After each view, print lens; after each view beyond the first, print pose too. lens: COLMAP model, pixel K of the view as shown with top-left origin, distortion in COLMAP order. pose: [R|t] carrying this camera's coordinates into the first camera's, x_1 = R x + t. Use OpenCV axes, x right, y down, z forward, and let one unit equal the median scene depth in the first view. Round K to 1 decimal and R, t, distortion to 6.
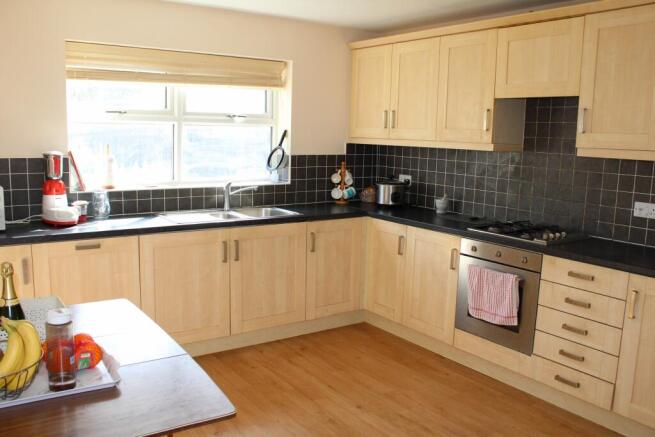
lens RADIAL K [[579.7, 0, 323.6], [0, 579.7, 219.2], [0, 0, 1]] dist [-0.086570, 0.007688]
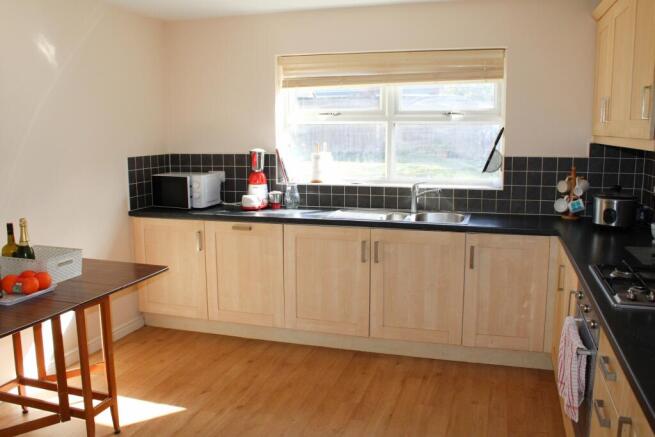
lens RADIAL K [[579.7, 0, 323.6], [0, 579.7, 219.2], [0, 0, 1]] dist [-0.086570, 0.007688]
pose [[0.618156, 0.098159, -0.779902, 0.501832], [-0.098062, 0.994051, 0.047388, -0.035473], [0.779914, 0.047186, 0.624105, 0.288560]]
